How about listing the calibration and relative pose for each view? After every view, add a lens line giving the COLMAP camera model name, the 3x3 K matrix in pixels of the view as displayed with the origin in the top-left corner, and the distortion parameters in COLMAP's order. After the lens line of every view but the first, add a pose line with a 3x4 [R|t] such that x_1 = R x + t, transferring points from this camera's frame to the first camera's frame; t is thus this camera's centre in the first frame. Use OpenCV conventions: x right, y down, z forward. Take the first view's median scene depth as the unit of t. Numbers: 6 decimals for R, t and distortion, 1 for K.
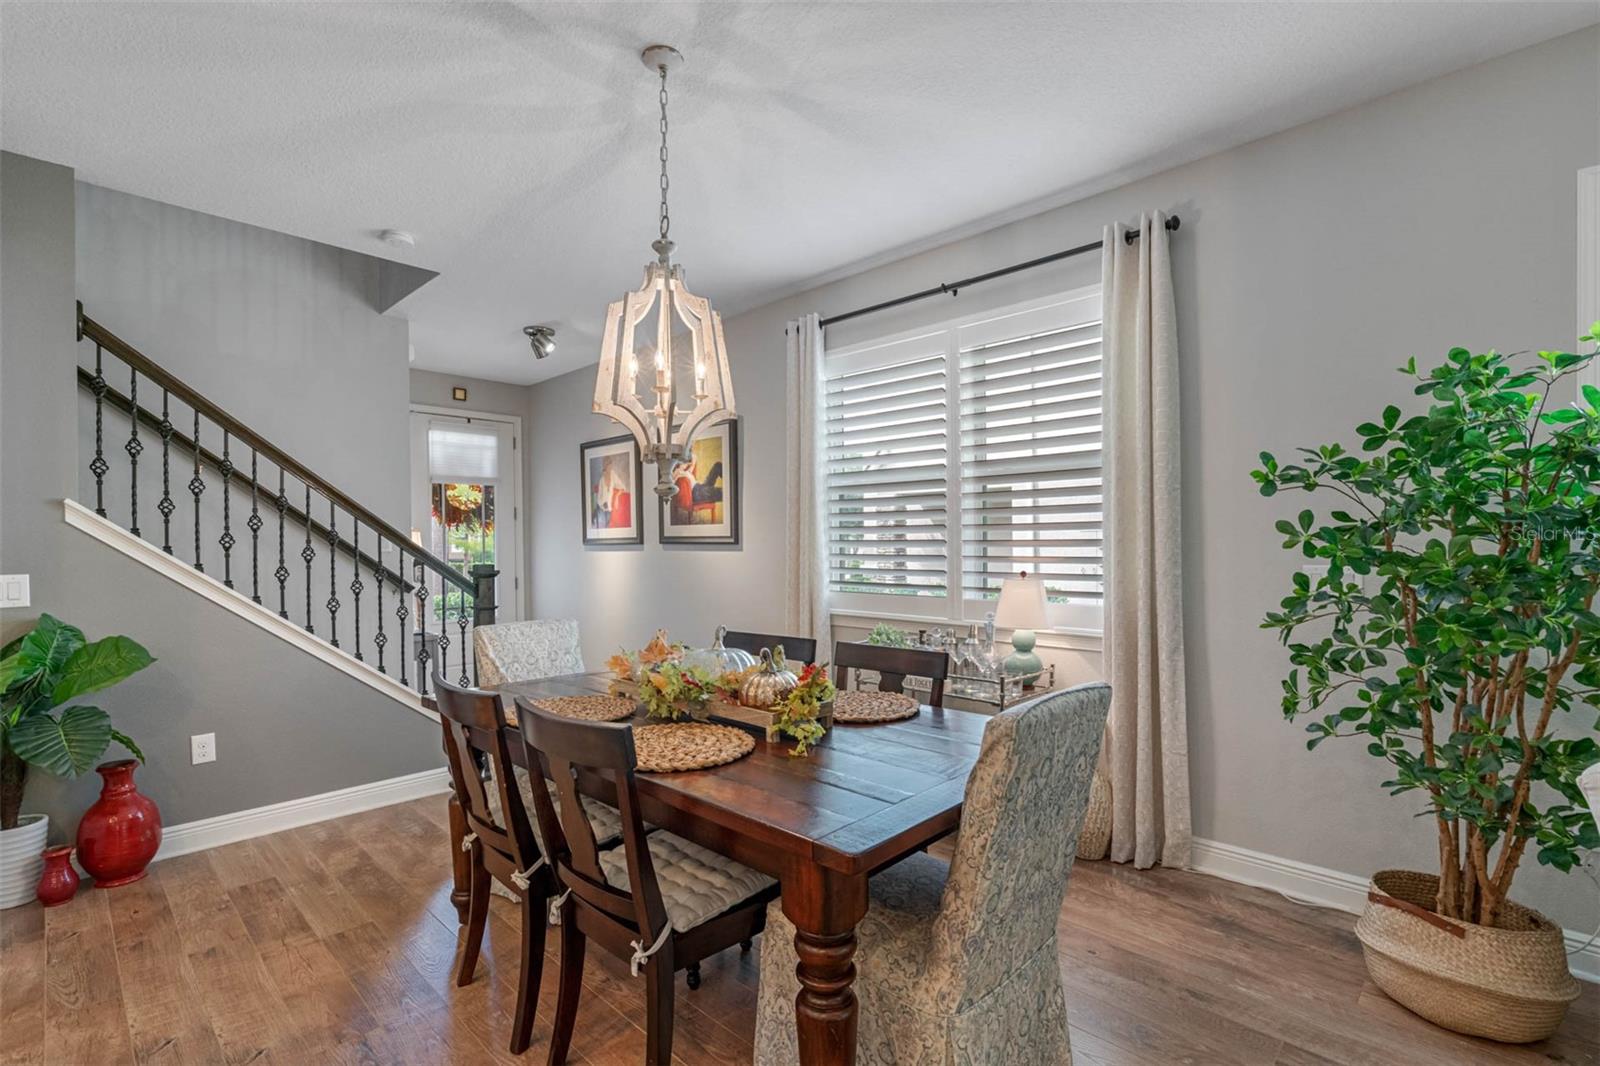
lens RADIAL K [[731.7, 0, 785.6], [0, 731.7, 550.1], [0, 0, 1]] dist [-0.000790, 0.001605]
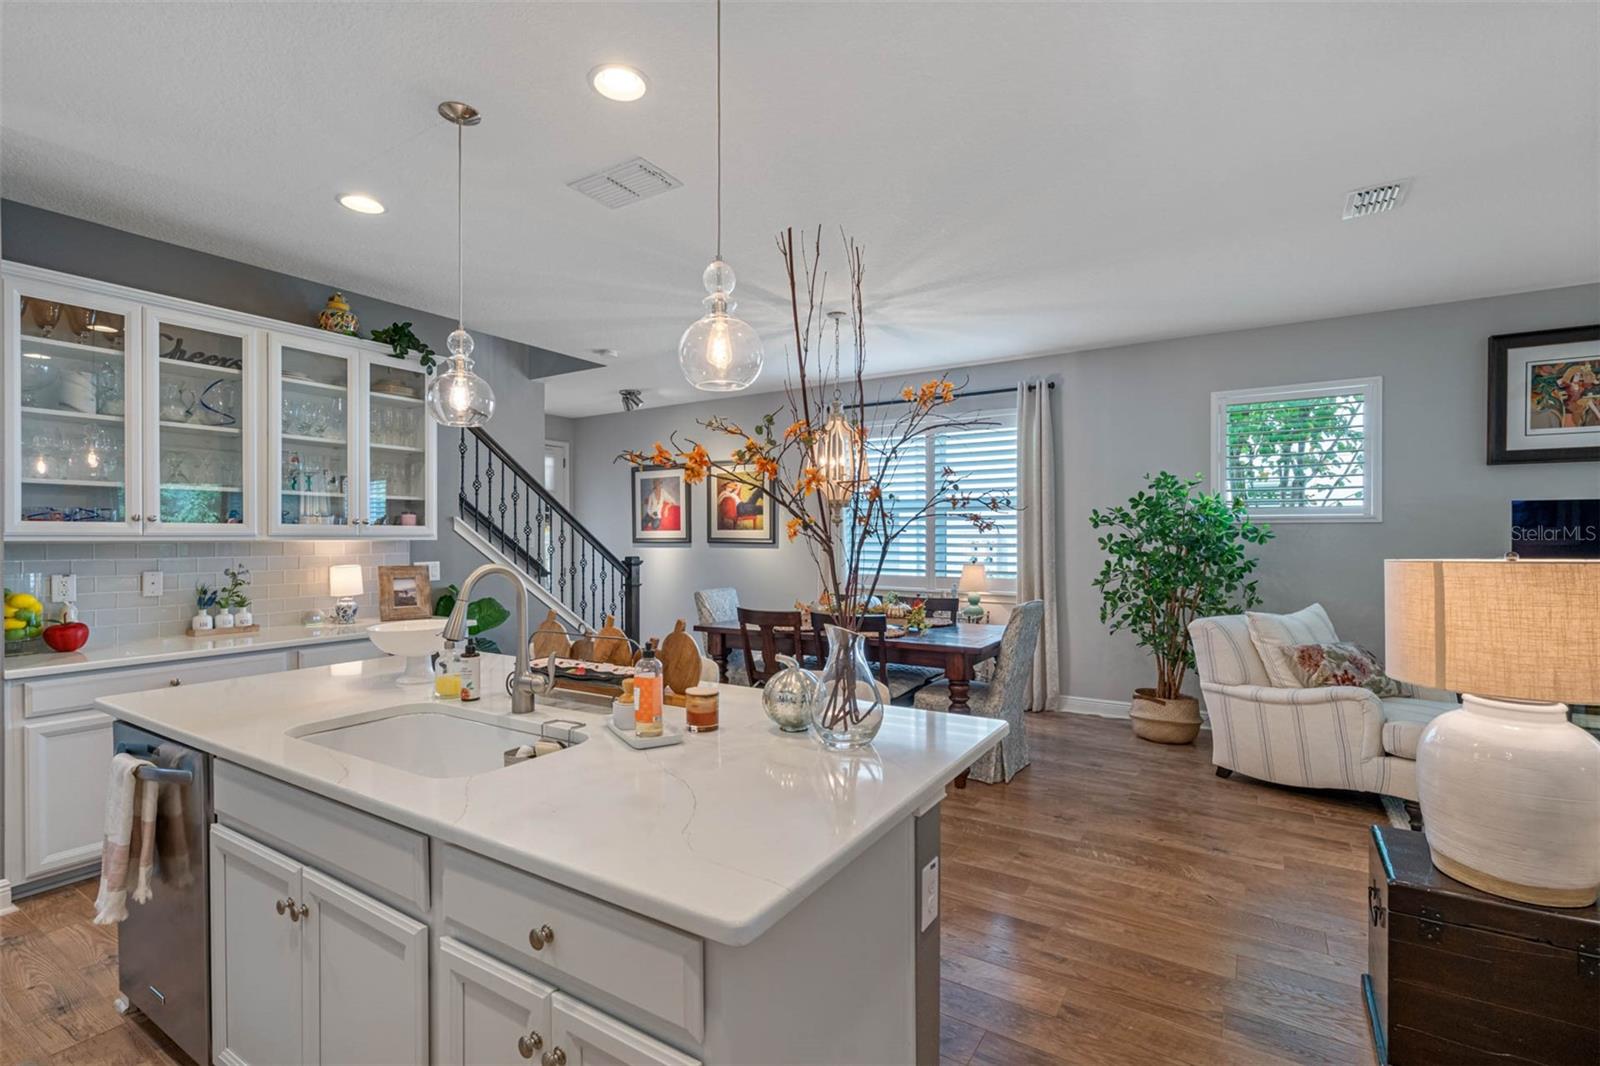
lens RADIAL K [[731.7, 0, 791.9], [0, 731.7, 541.2], [0, 0, 1]] dist [-0.000790, 0.001605]
pose [[0.979812, 0.006330, 0.199822, -0.558419], [-0.005269, 0.999969, -0.005842, -0.008185], [-0.199853, 0.004672, 0.979815, -0.808352]]
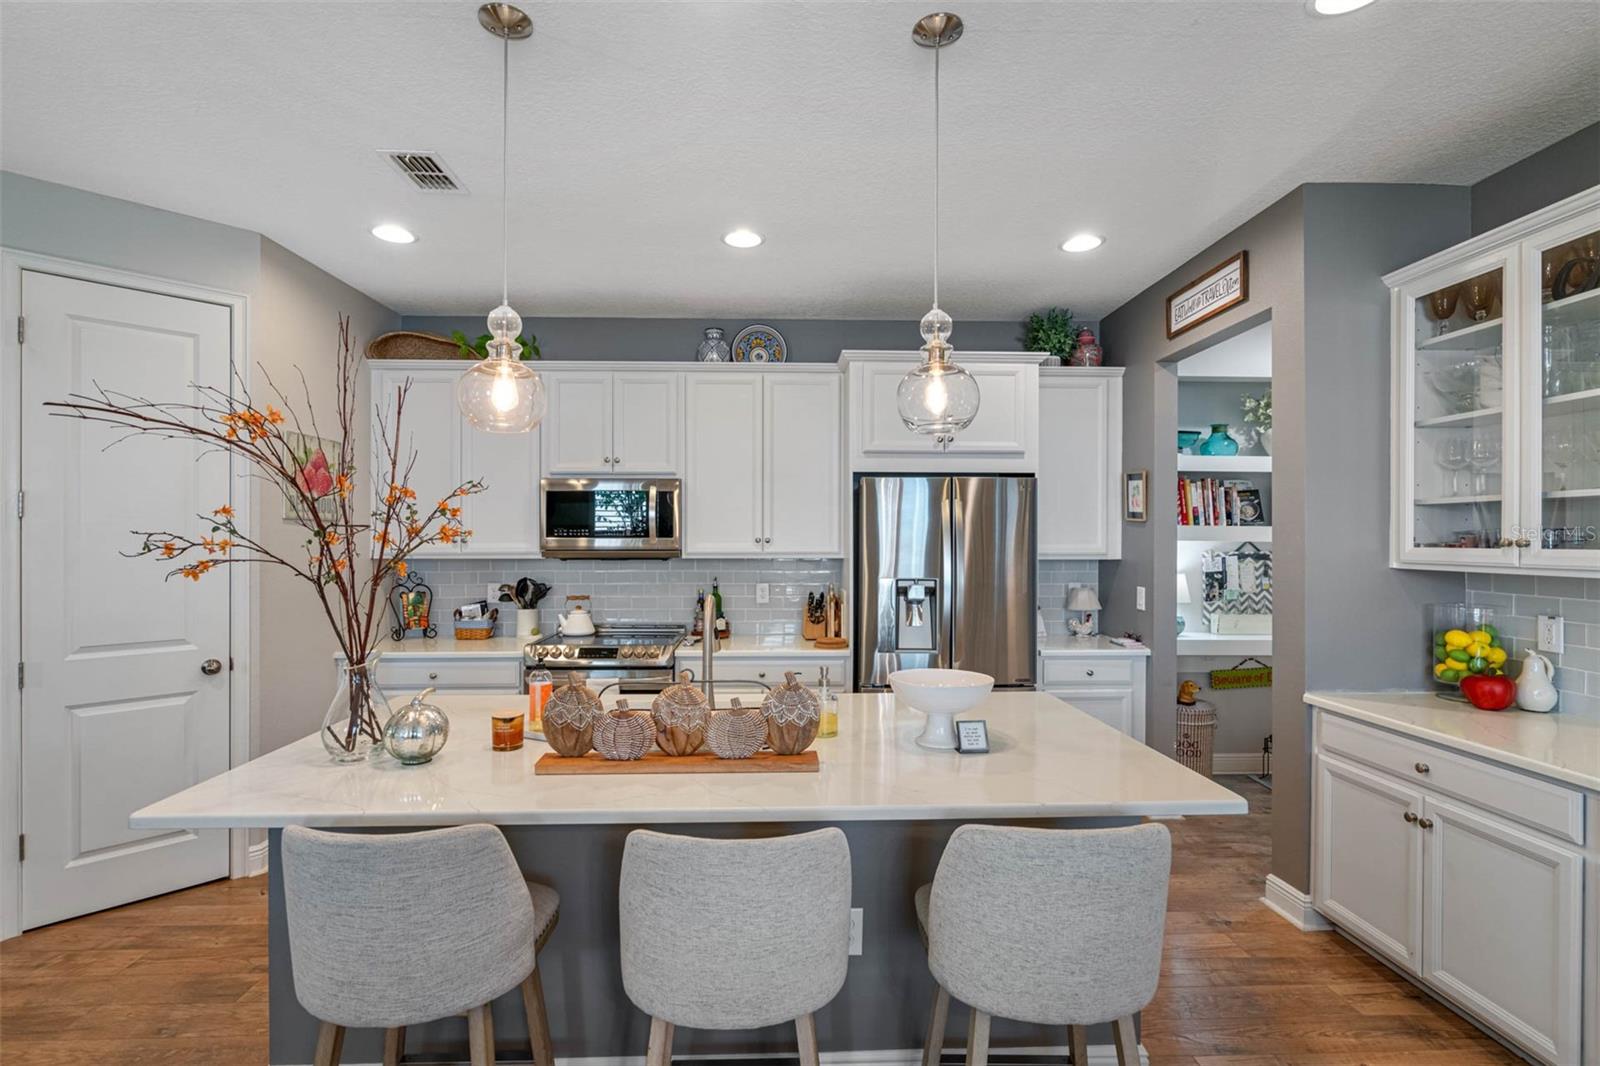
lens RADIAL K [[731.7, 0, 789.7], [0, 731.7, 541.4], [0, 0, 1]] dist [-0.000790, 0.001605]
pose [[-0.696983, 0.010060, -0.717017, -0.192029], [-0.004426, 0.999822, 0.018330, -0.057393], [0.717074, 0.015949, -0.696815, 0.494277]]
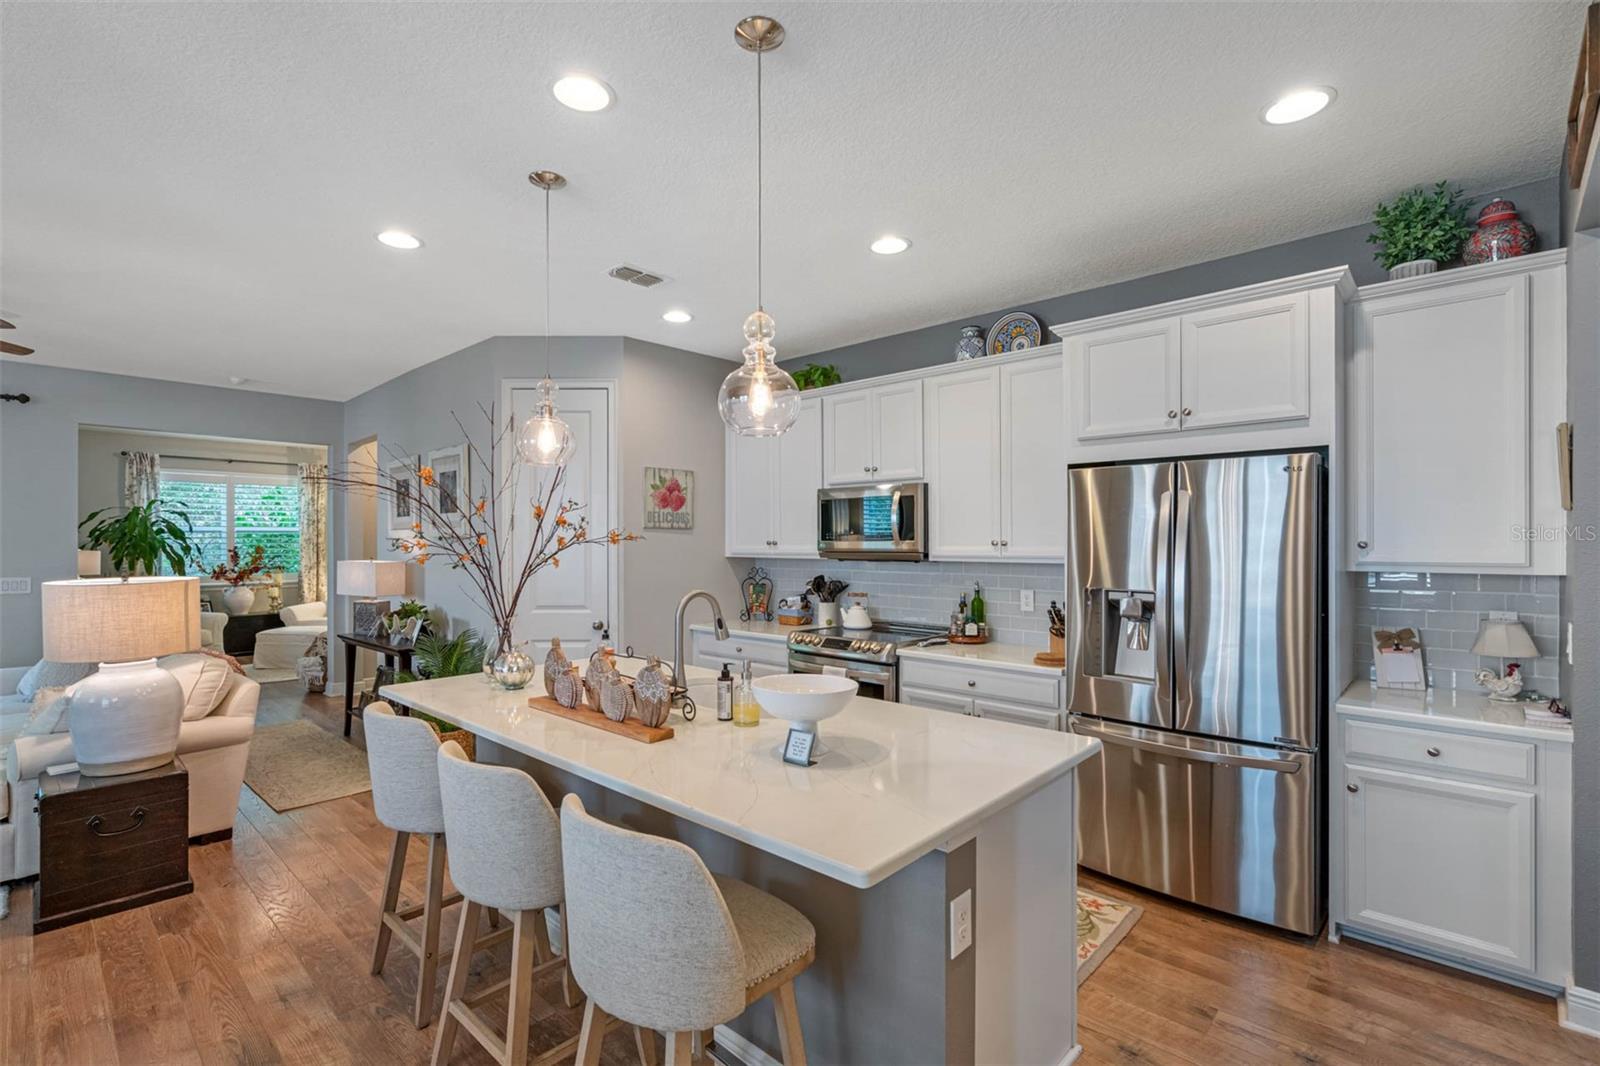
lens RADIAL K [[731.7, 0, 793.2], [0, 731.7, 540.5], [0, 0, 1]] dist [-0.000790, 0.001605]
pose [[-0.999861, 0.008663, -0.014215, -0.790564], [0.008501, 0.999899, 0.011429, -0.055971], [0.014312, 0.011306, -0.999834, 0.798627]]
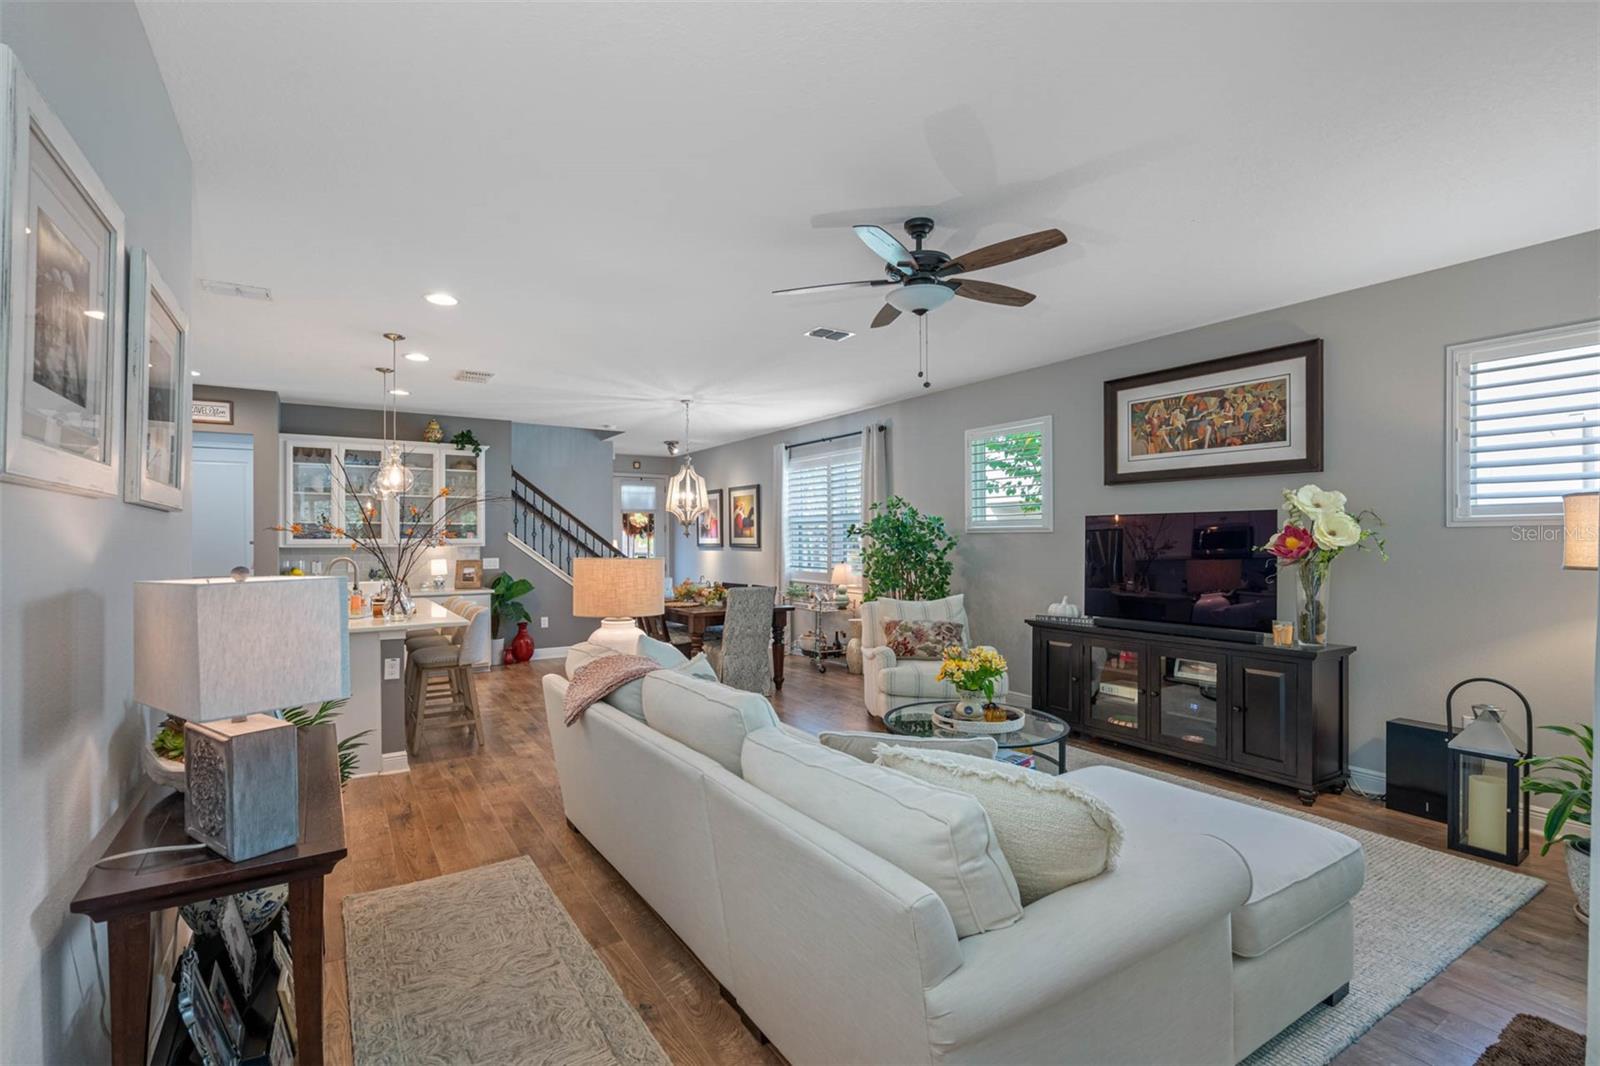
lens RADIAL K [[731.7, 0, 783.9], [0, 731.7, 541.0], [0, 0, 1]] dist [-0.000790, 0.001605]
pose [[0.972117, 0.004425, -0.234456, 0.801586], [-0.006043, 0.999963, -0.006180, -0.025071], [0.234420, 0.007424, 0.972107, -1.621783]]
